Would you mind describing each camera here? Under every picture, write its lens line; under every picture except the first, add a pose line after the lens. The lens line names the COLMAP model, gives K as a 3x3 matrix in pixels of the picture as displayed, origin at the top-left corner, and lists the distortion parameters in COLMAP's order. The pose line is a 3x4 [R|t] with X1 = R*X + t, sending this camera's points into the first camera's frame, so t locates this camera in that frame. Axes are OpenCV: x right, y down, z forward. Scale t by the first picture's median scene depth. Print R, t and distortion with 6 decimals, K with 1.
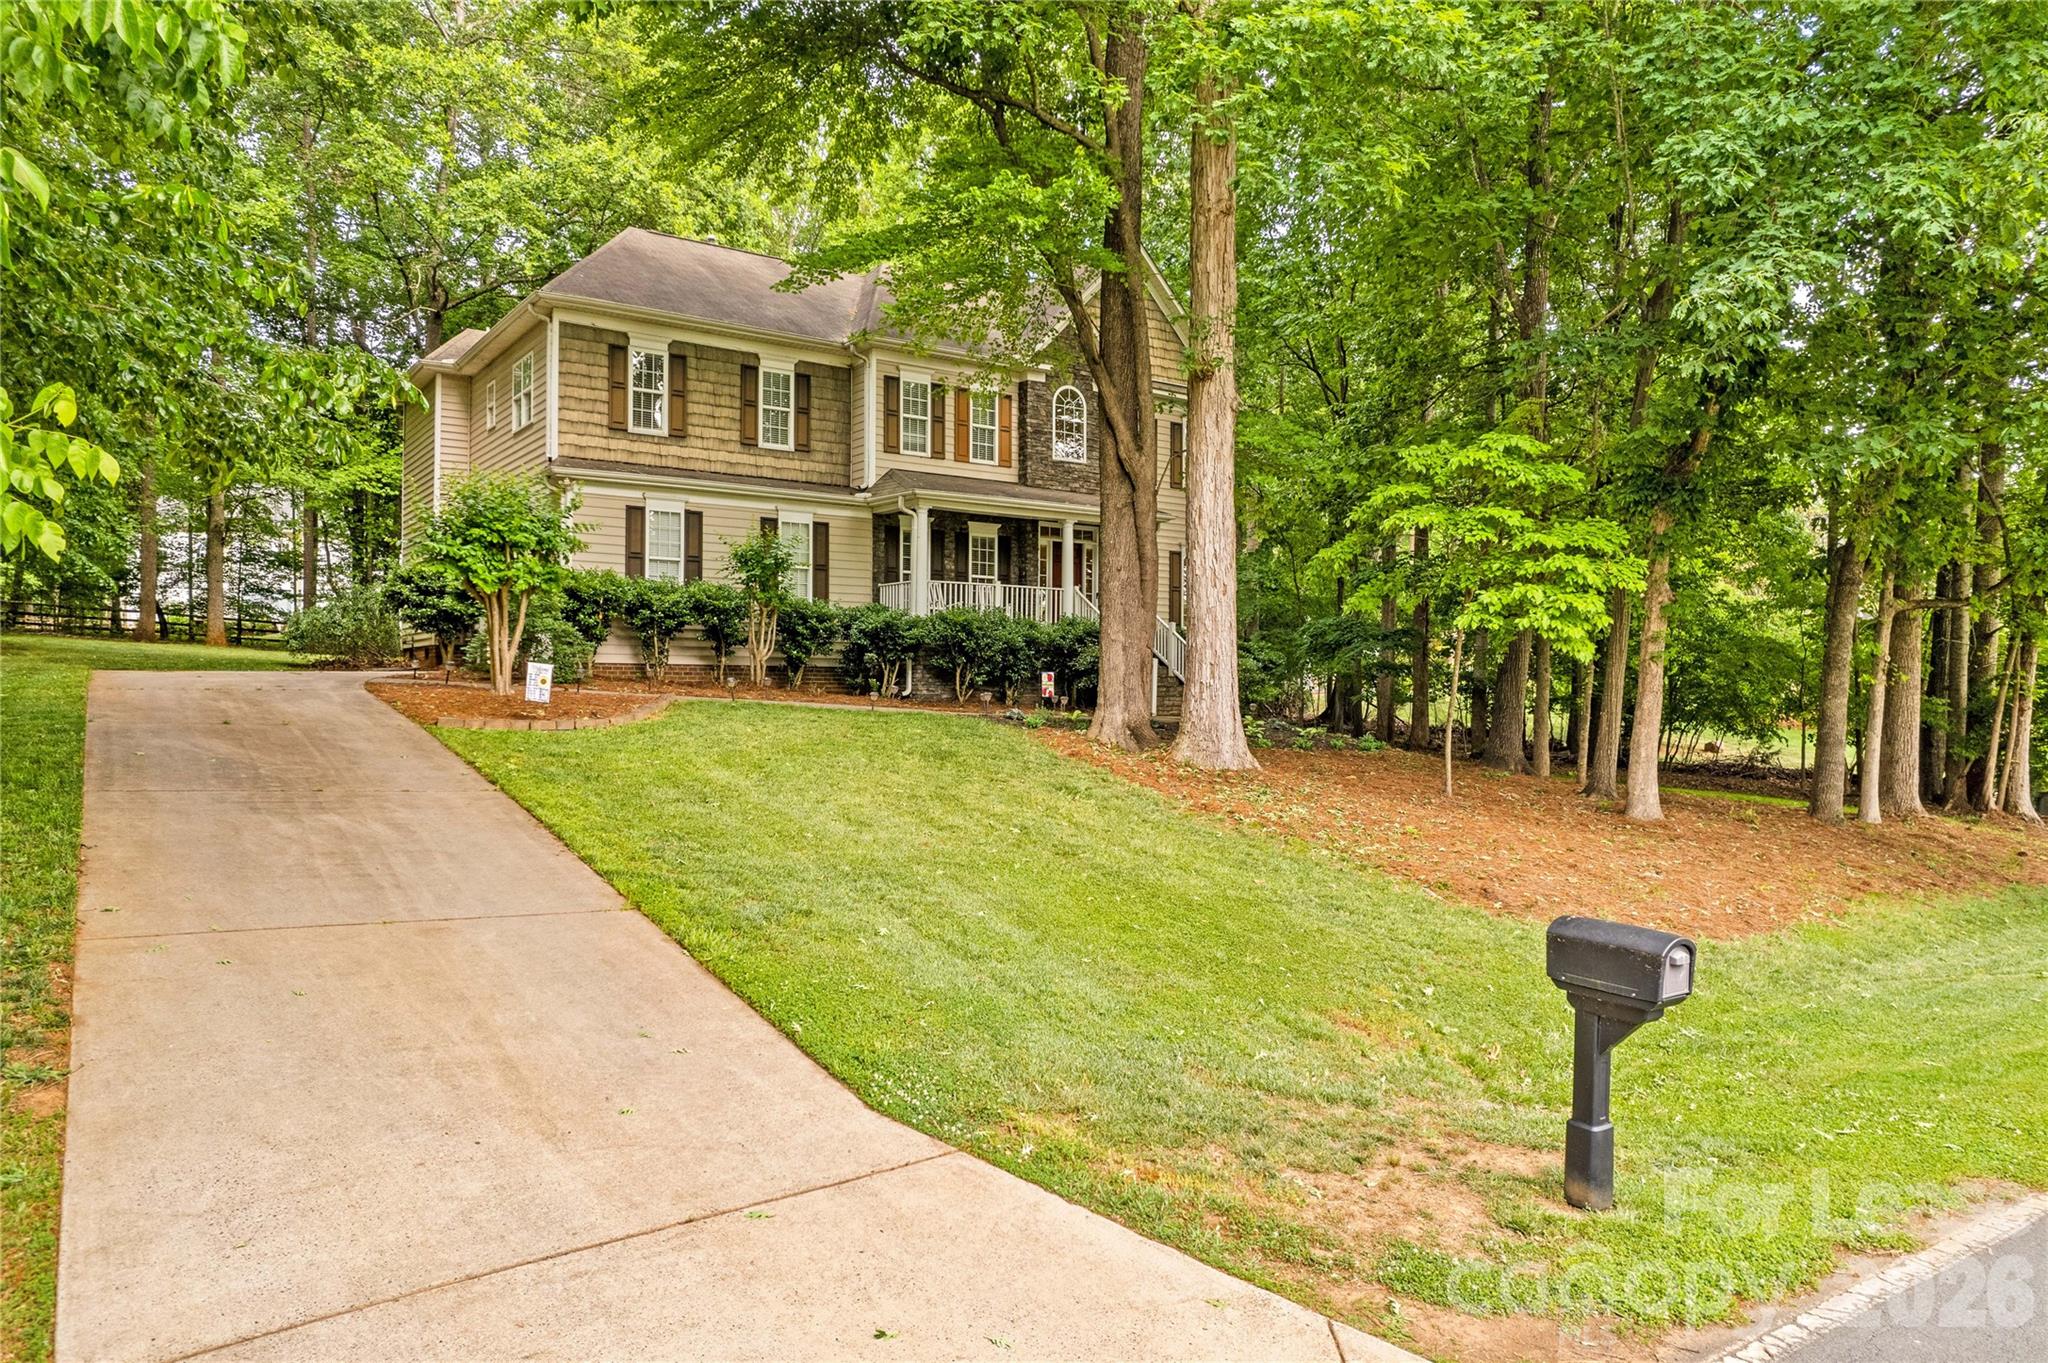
lens RADIAL K [[1319.1, 0, 1024.0], [0, 1319.1, 681.5], [0, 0, 1]] dist [-0.046266, -0.000658]
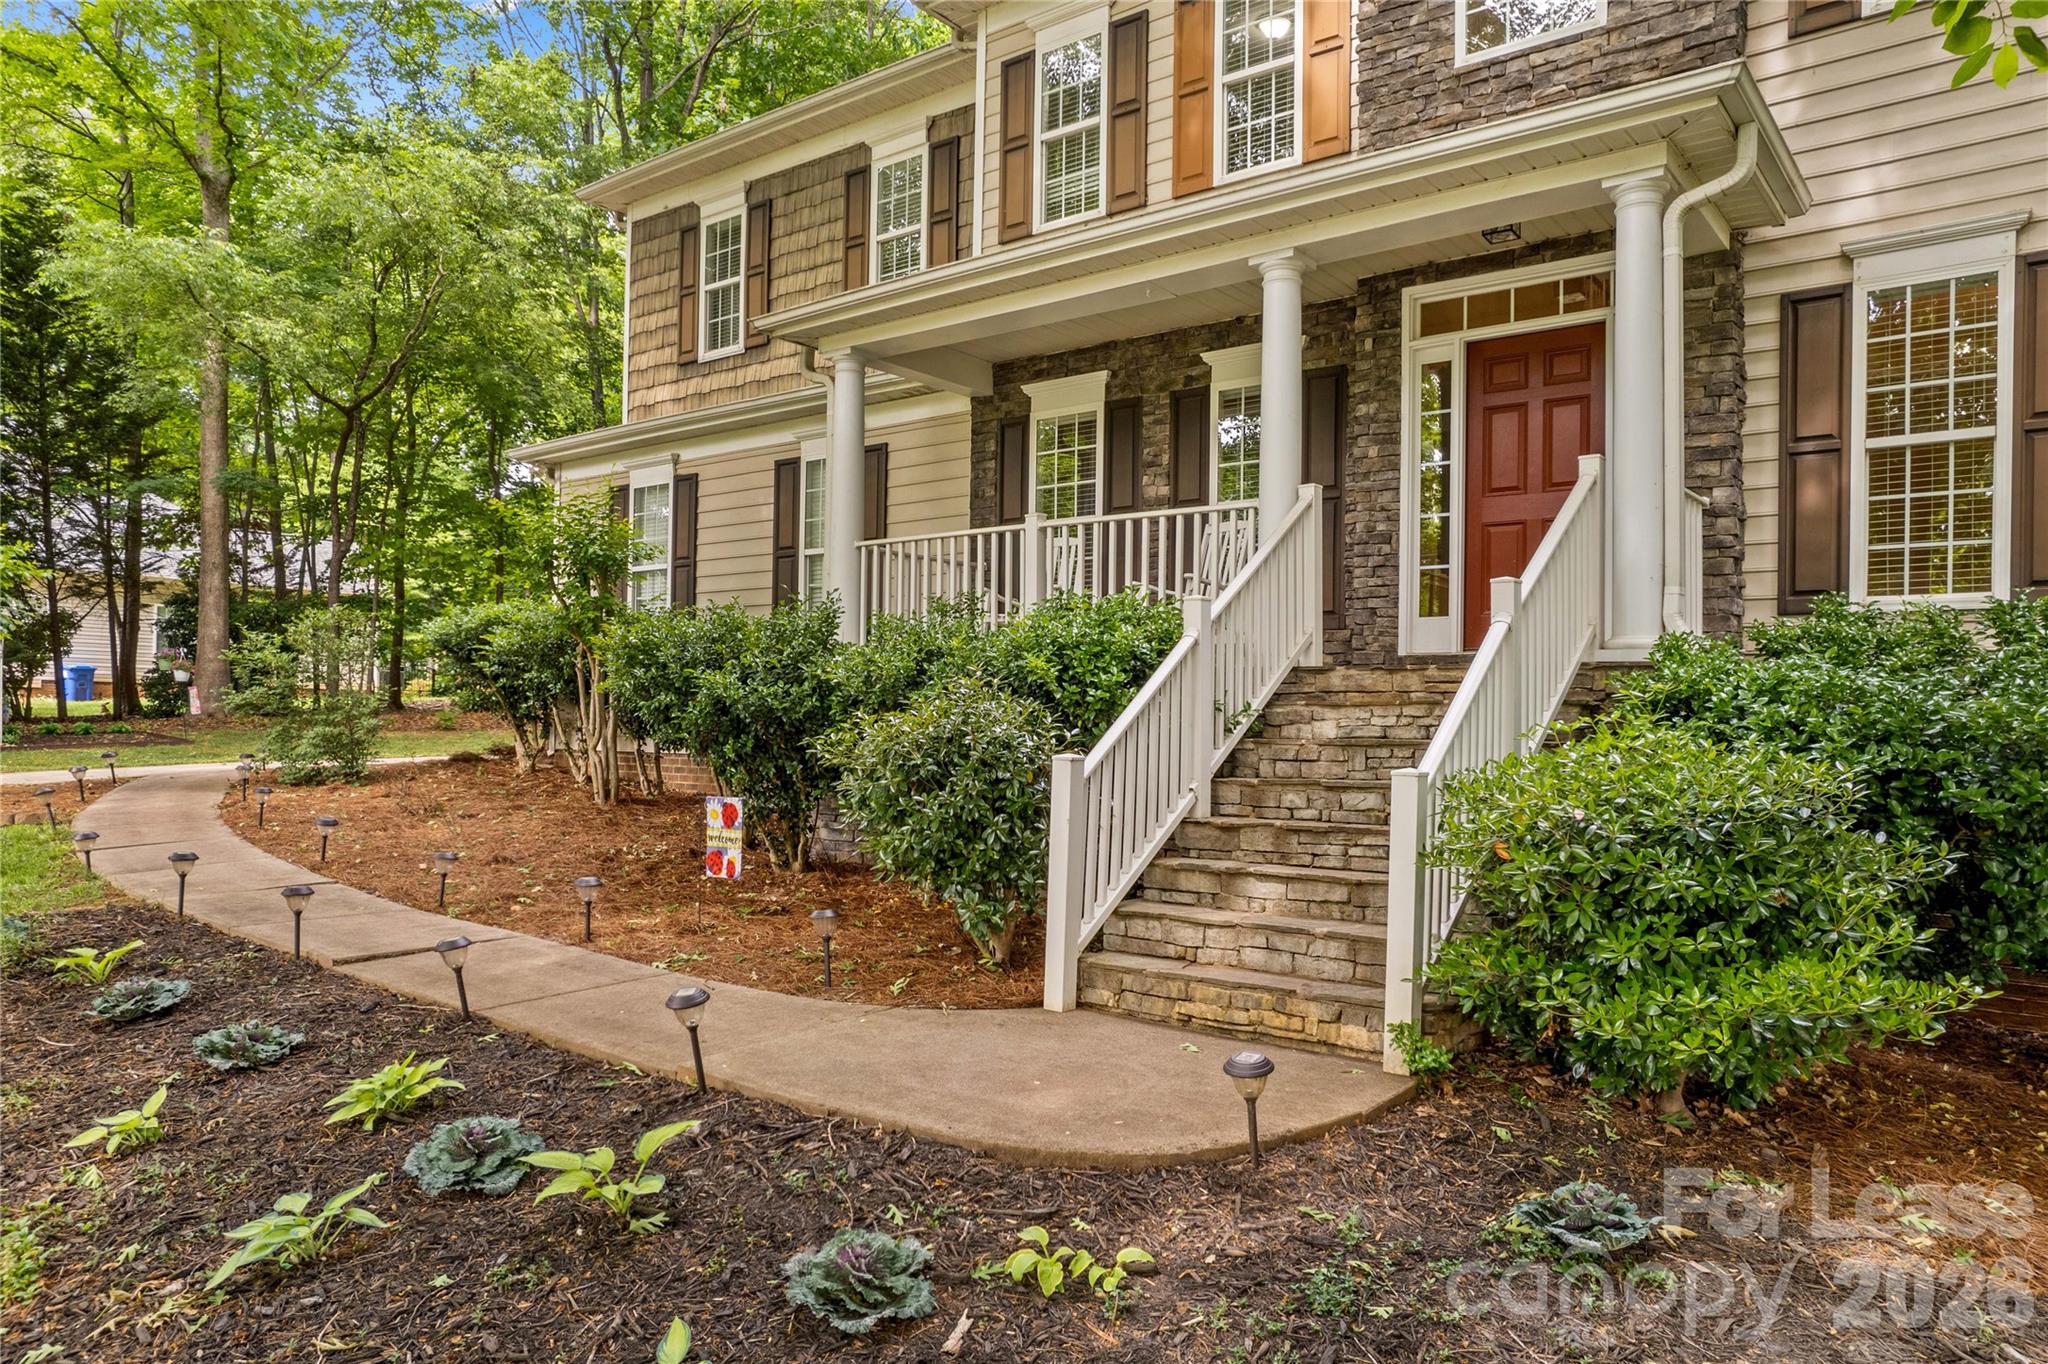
lens RADIAL K [[1370.5, 0, 1026.8], [0, 1370.5, 723.7], [0, 0, 1]] dist [-0.040965, 0.000083]
pose [[0.278581, -0.003674, -0.960406, 0.316699], [-0.003233, 0.999983, -0.004763, -0.021171], [0.960407, 0.004432, 0.278565, 0.907424]]
